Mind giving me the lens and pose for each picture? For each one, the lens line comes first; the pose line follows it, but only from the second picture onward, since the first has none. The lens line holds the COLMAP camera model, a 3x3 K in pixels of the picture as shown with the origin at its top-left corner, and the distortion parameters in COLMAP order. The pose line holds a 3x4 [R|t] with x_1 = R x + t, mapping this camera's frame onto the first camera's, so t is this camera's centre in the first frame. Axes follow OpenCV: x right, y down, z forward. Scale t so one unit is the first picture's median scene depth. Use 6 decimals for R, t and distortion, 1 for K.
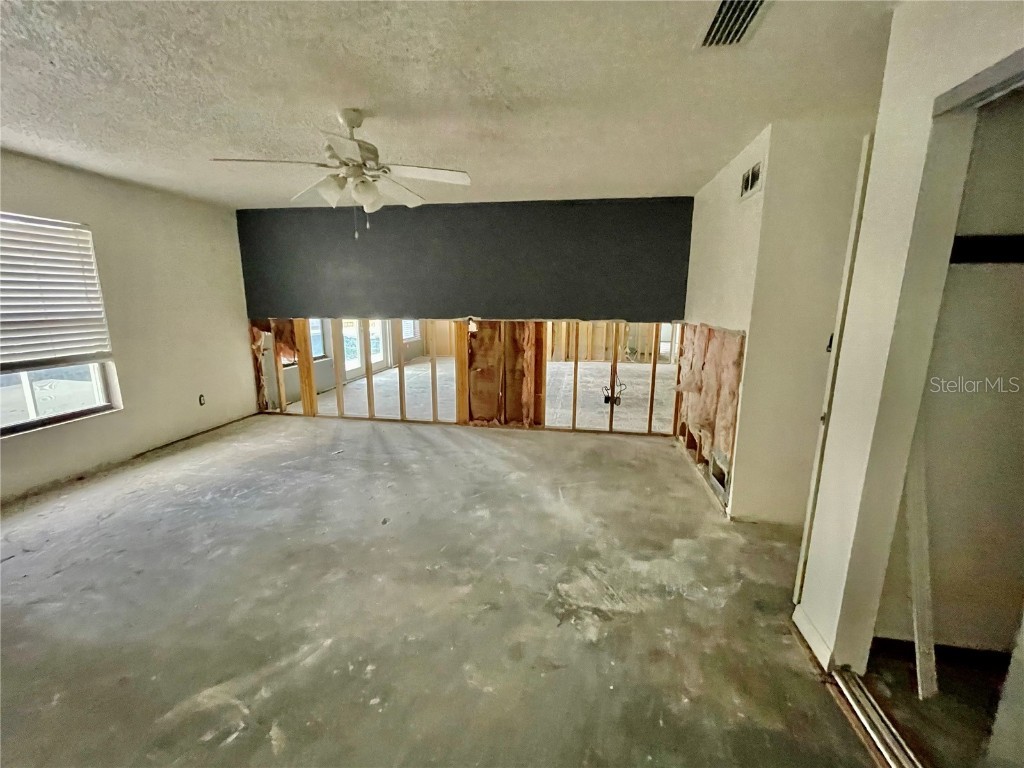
lens RADIAL K [[416.7, 0, 511.9], [0, 416.7, 381.7], [0, 0, 1]] dist [-0.003329, -0.000045]
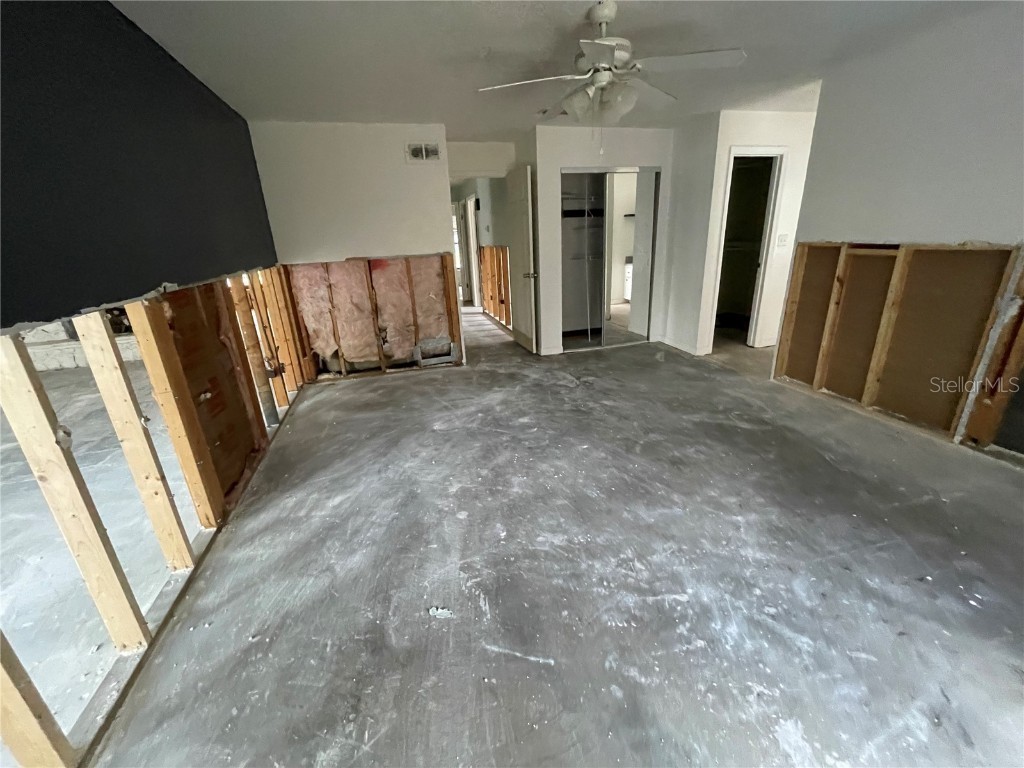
lens RADIAL K [[416.7, 0, 511.9], [0, 416.7, 381.7], [0, 0, 1]] dist [-0.003329, -0.000045]
pose [[-0.429946, -0.289042, 0.855337, -1.173960], [0.215637, 0.887077, 0.408161, -0.301128], [-0.876725, 0.359929, -0.319067, 1.575425]]
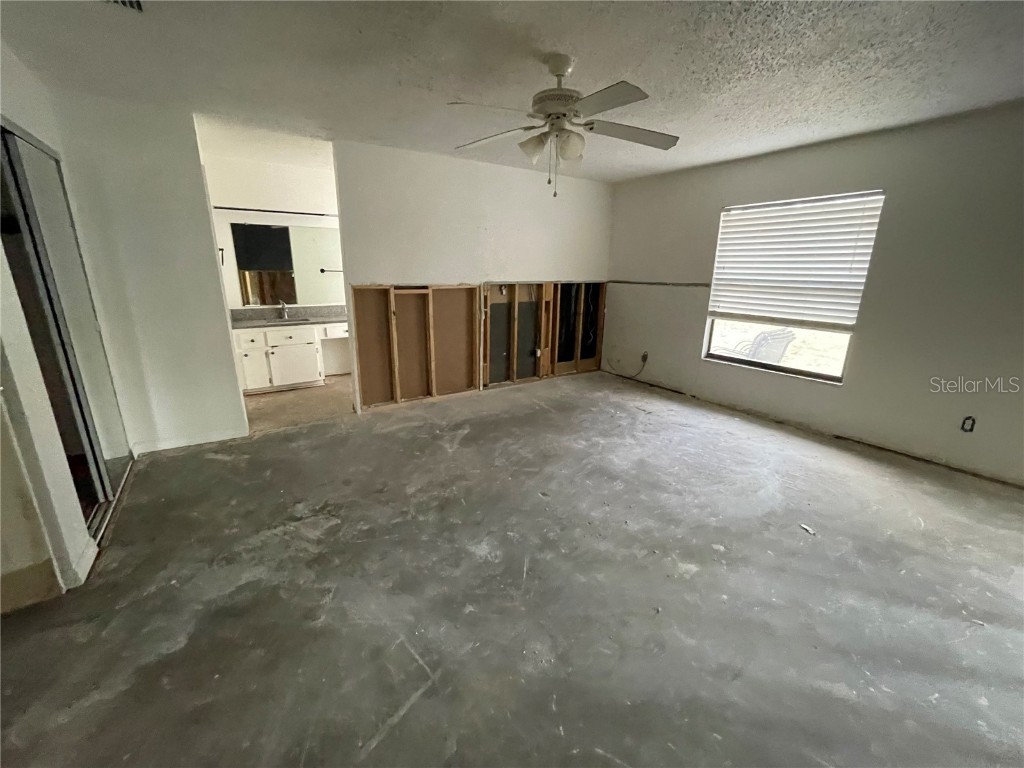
lens RADIAL K [[416.7, 0, 511.9], [0, 416.7, 381.7], [0, 0, 1]] dist [-0.003329, -0.000045]
pose [[-0.725572, 0.165457, -0.667959, 0.395285], [-0.149067, 0.909826, 0.387293, -0.297757], [0.671807, 0.380580, -0.635480, 1.617155]]
